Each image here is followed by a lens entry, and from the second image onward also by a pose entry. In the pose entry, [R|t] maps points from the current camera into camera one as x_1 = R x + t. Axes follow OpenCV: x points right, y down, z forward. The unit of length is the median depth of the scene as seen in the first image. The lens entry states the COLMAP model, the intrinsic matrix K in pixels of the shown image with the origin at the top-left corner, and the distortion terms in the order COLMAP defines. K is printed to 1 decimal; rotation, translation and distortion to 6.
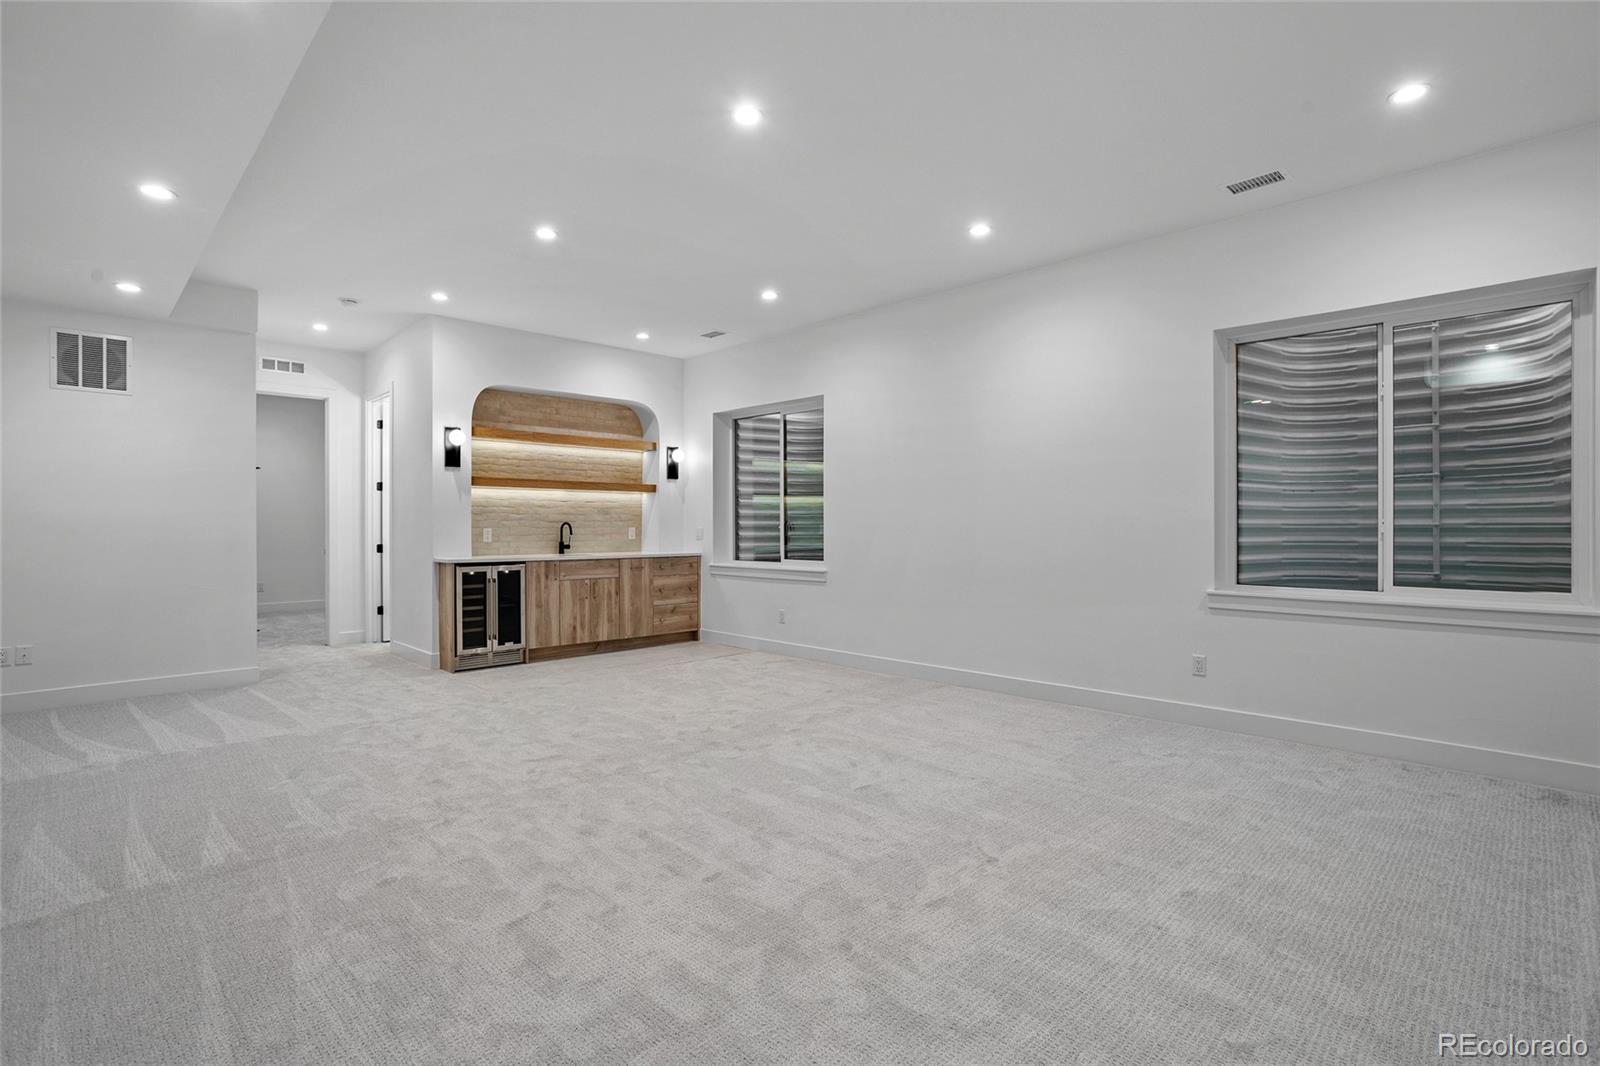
lens RADIAL K [[772.8, 0, 800.0], [0, 772.8, 533.0], [0, 0, 1]] dist [-0.027950, 0.000069]
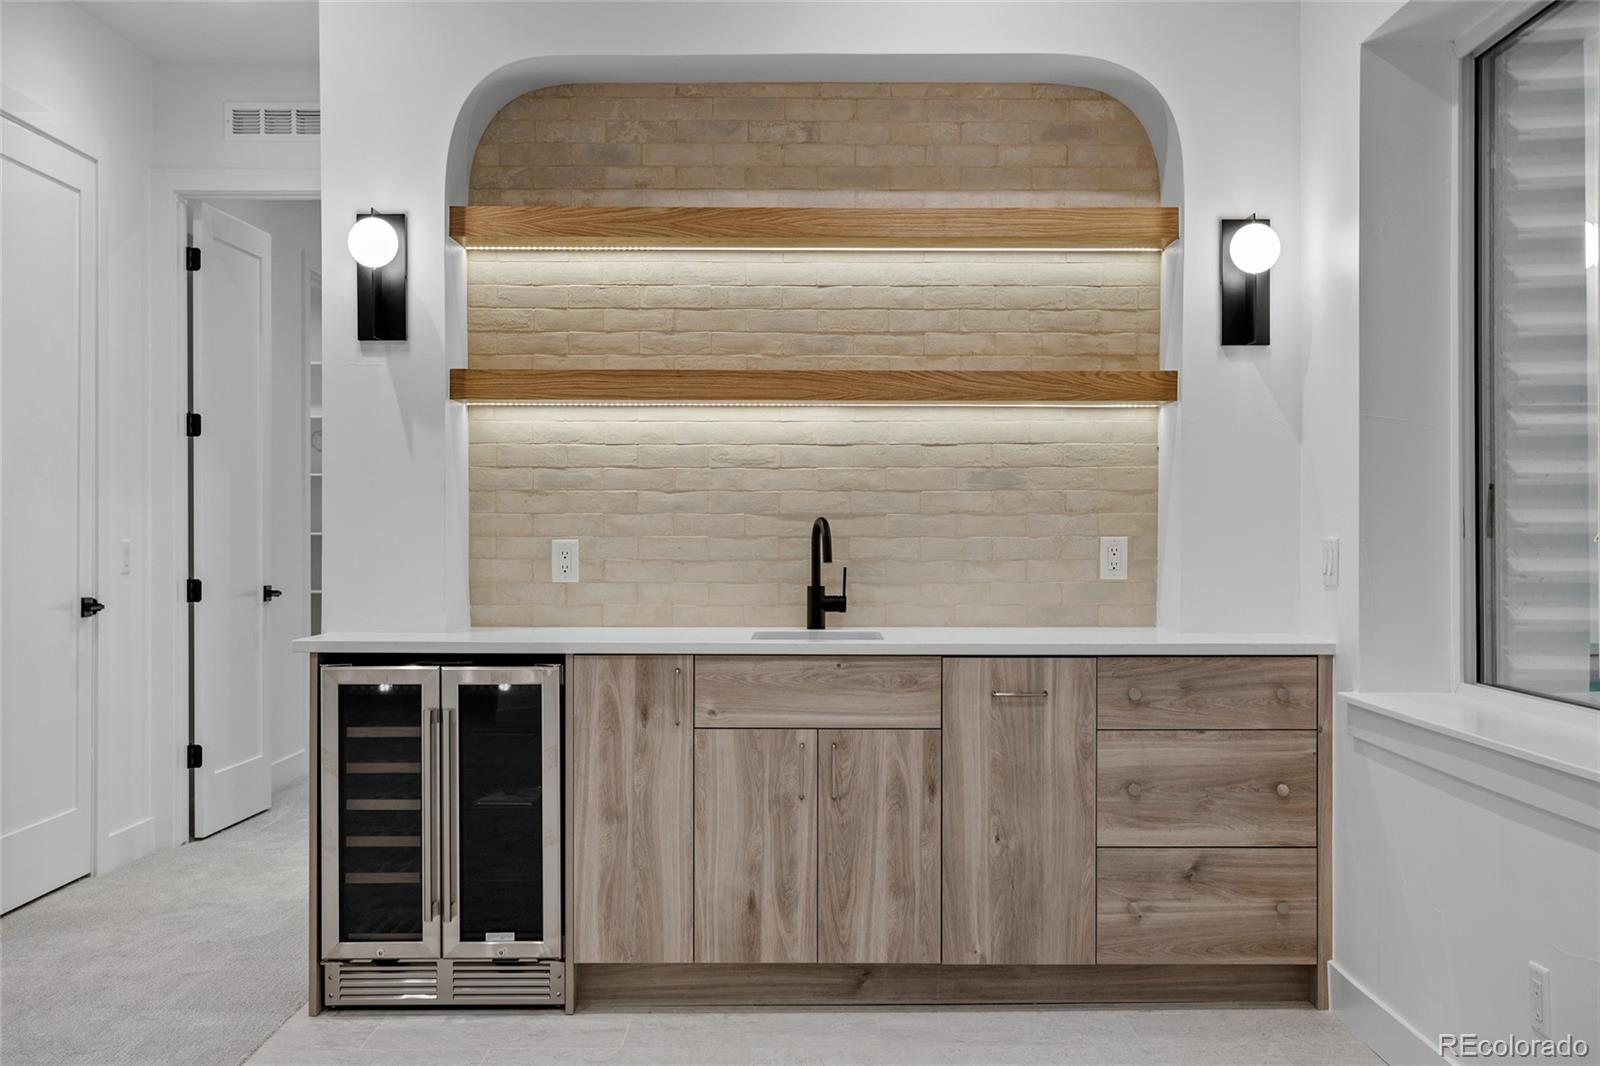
lens RADIAL K [[1779.0, 0, 800.0], [0, 1779.0, 533.0], [0, 0, 1]] dist [0.002212, 0.016198]
pose [[0.712241, 0.001060, -0.701935, 0.152835], [-0.006271, 0.999969, -0.004853, -0.005121], [0.701907, 0.007859, 0.712225, 0.531799]]
